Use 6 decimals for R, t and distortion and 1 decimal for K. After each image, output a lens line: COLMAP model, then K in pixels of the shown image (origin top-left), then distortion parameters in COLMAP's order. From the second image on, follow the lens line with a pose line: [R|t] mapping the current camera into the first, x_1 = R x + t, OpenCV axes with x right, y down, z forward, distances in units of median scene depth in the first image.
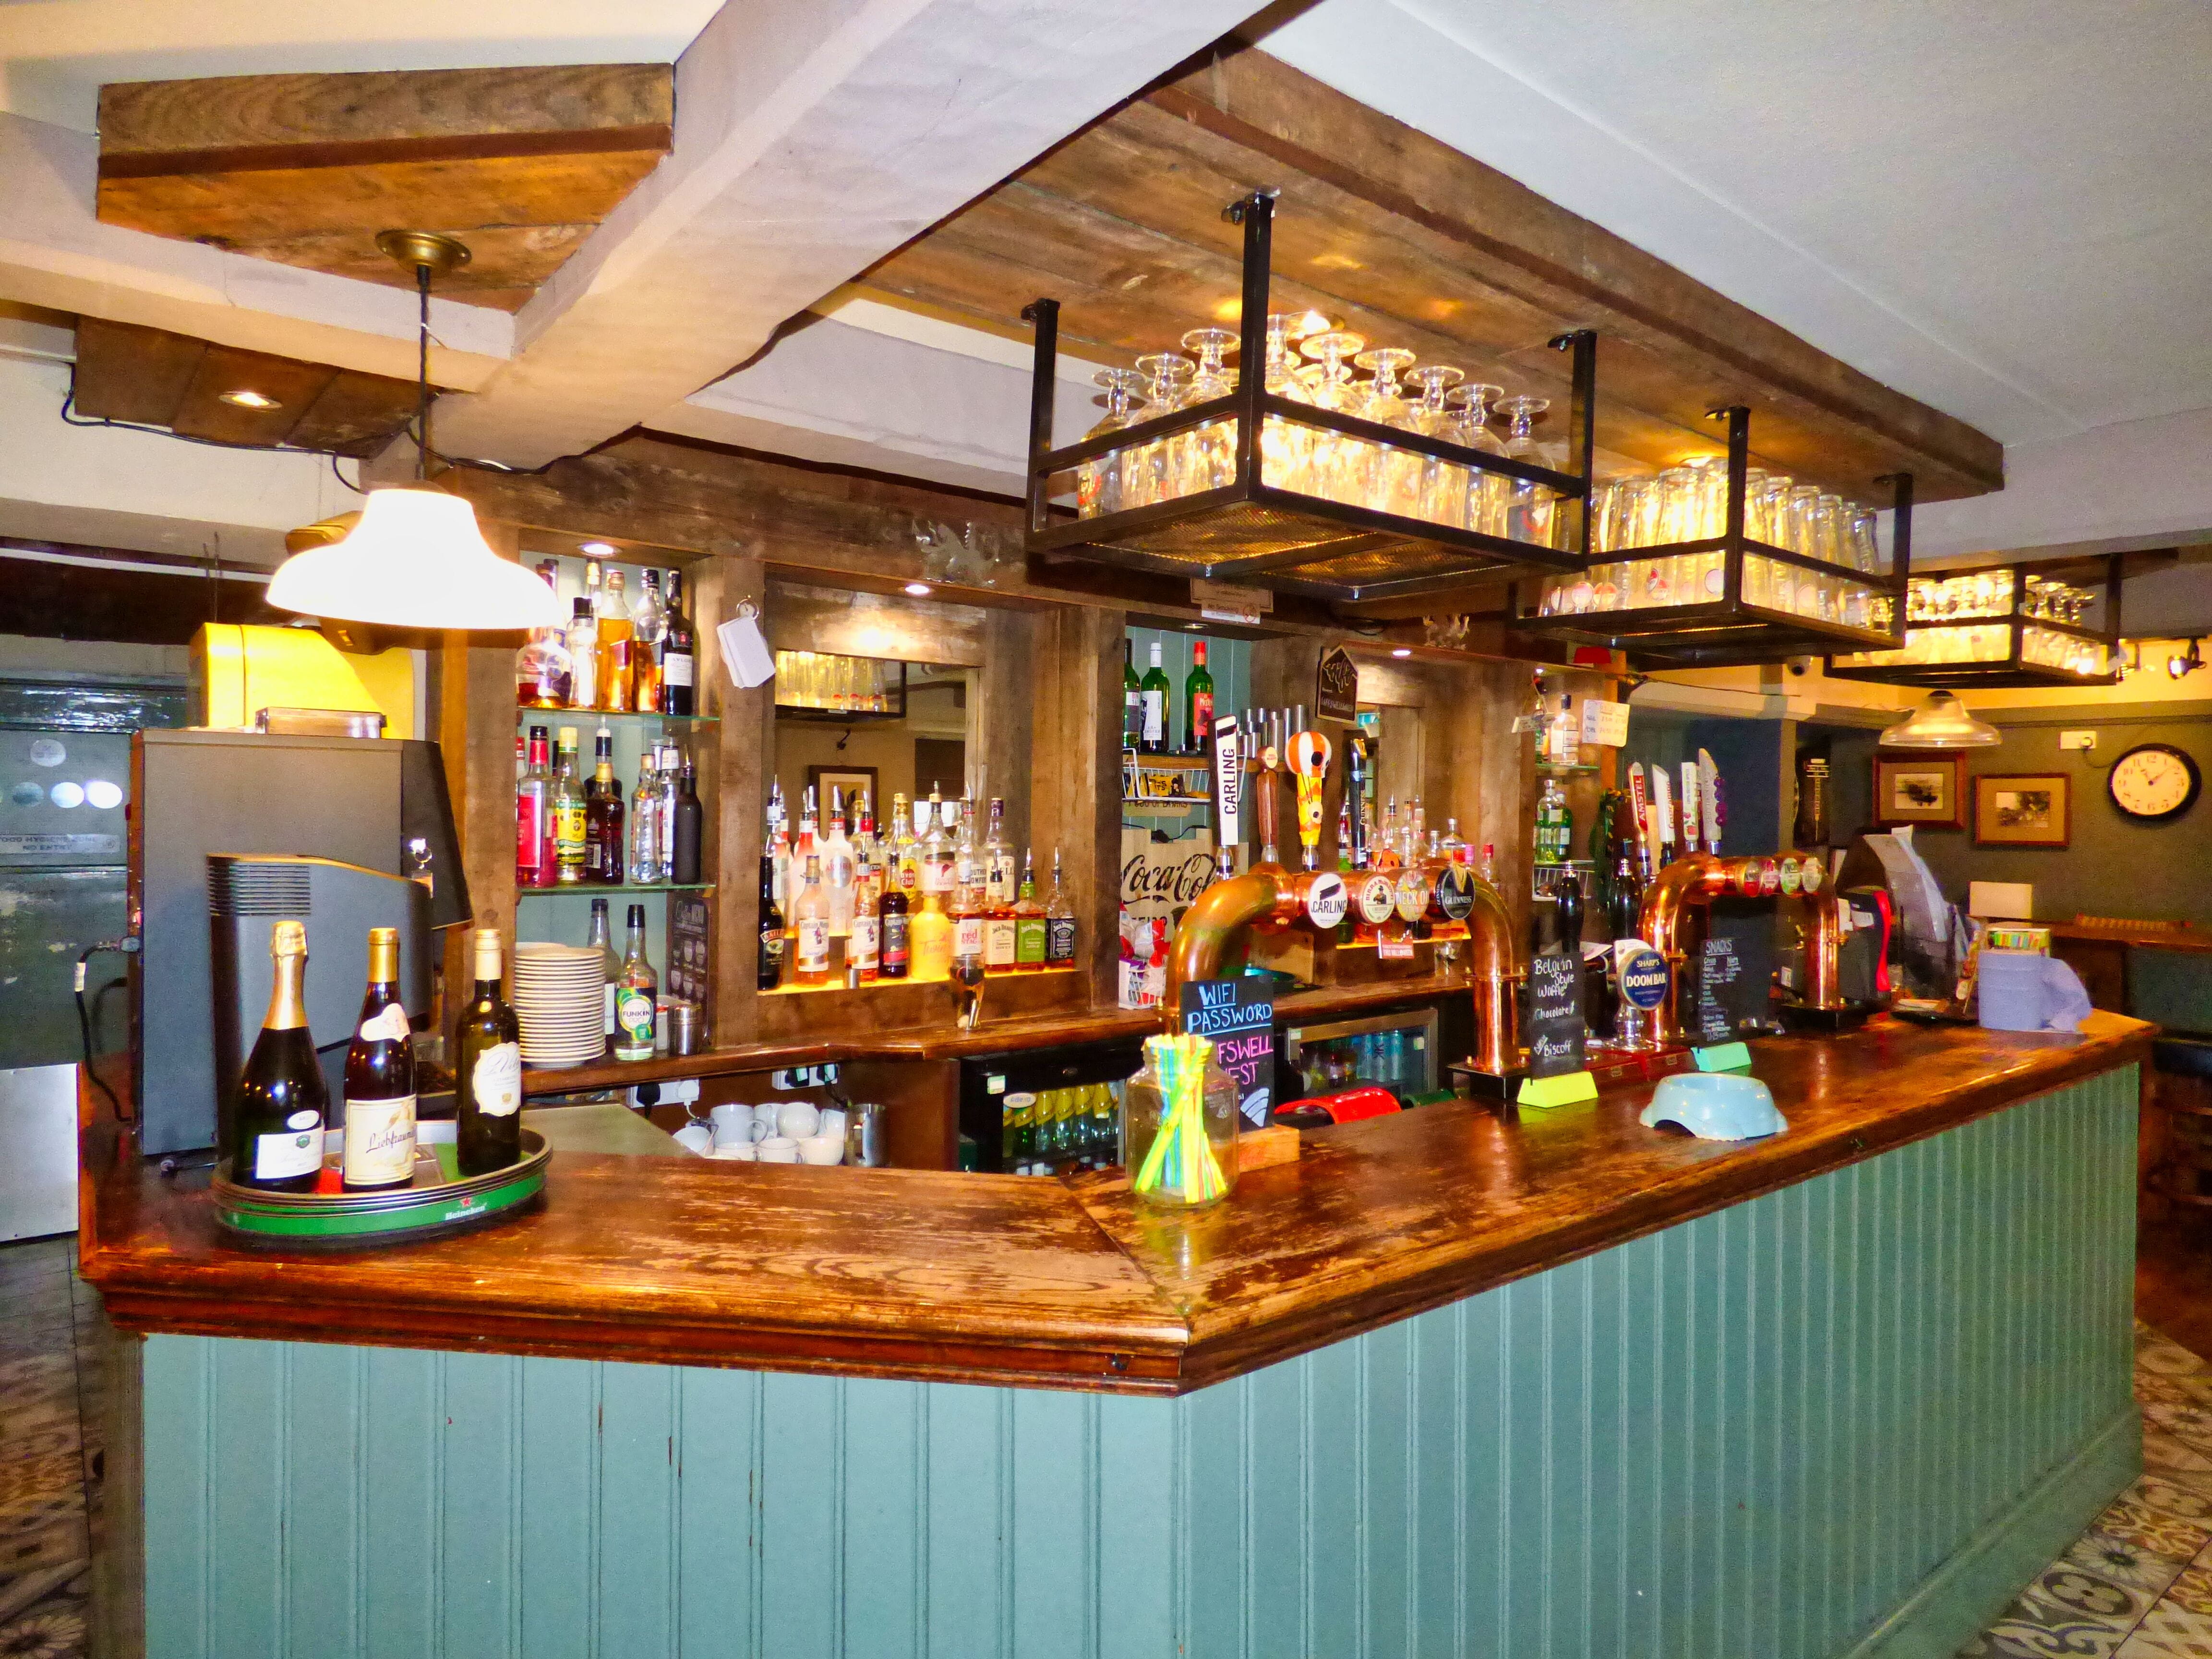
lens RADIAL K [[1339.4, 0, 1100.6], [0, 1339.4, 823.5], [0, 0, 1]] dist [-0.030608, 0.002287]
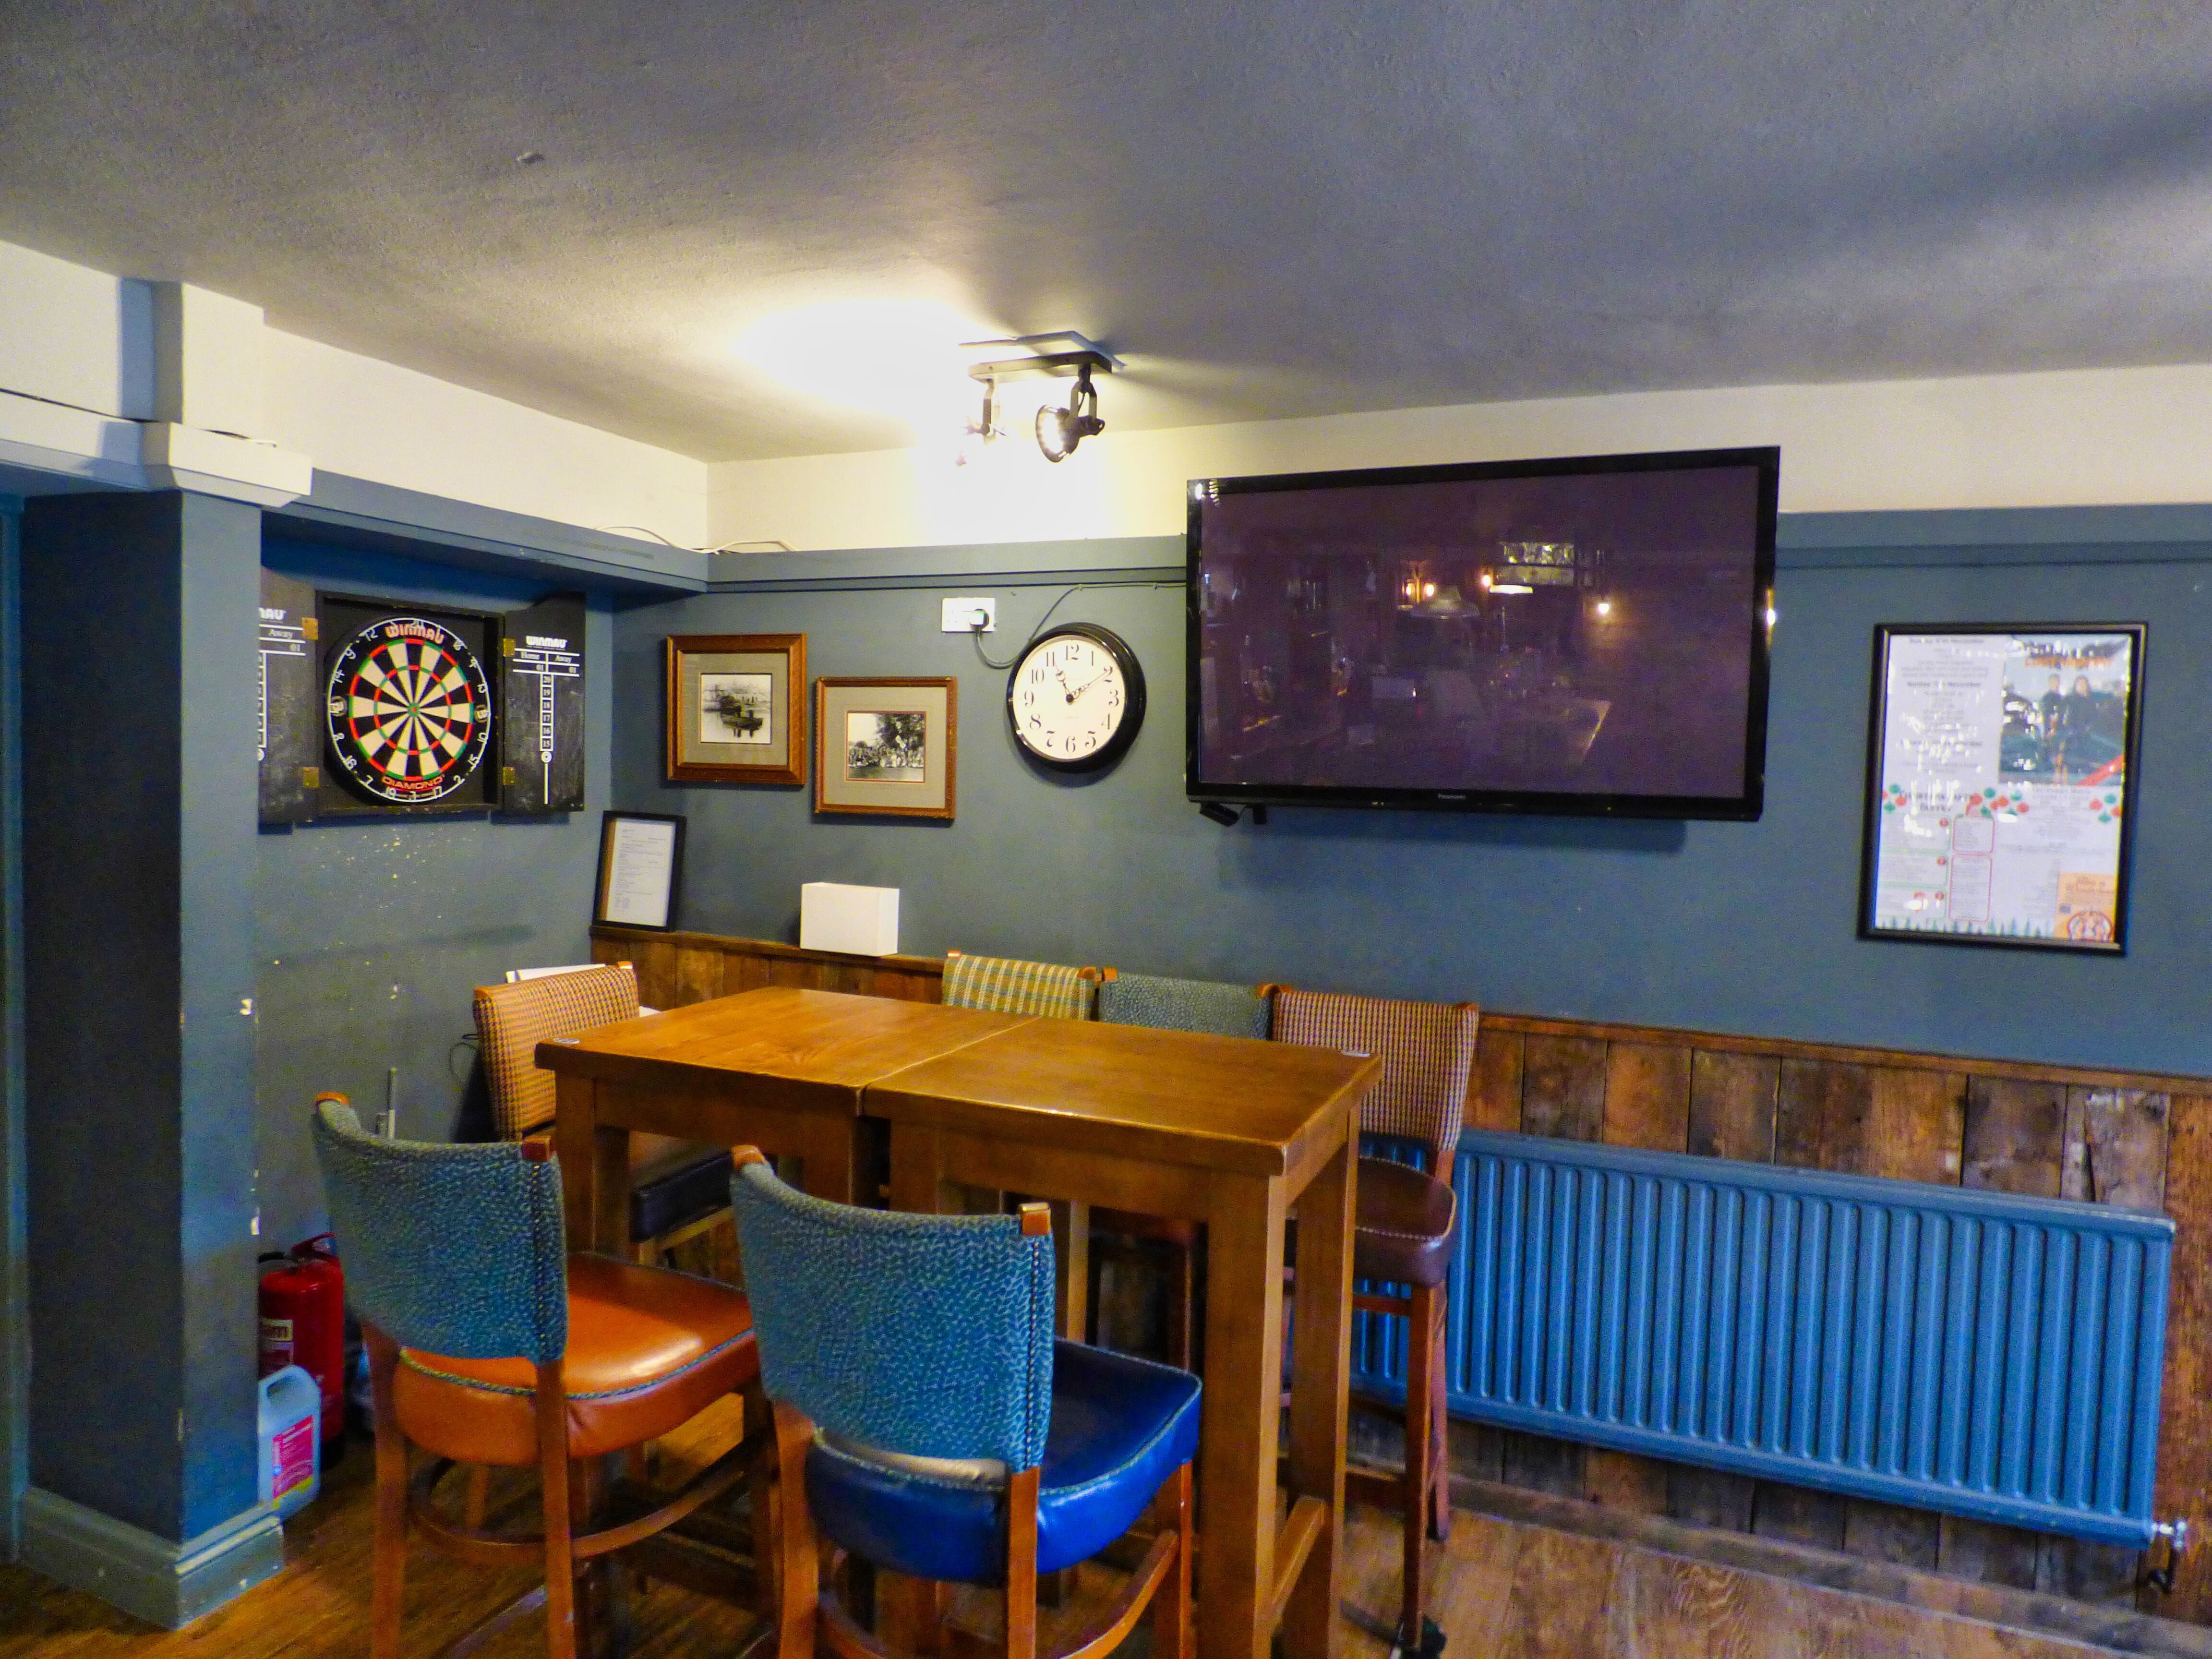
lens RADIAL K [[1339.4, 0, 1111.2], [0, 1339.4, 834.0], [0, 0, 1]] dist [-0.030608, 0.002287]
pose [[0.877804, -0.007218, 0.478966, 0.530066], [-0.017306, 0.998756, 0.046769, -0.002428], [-0.478708, -0.049343, 0.876586, 0.499800]]
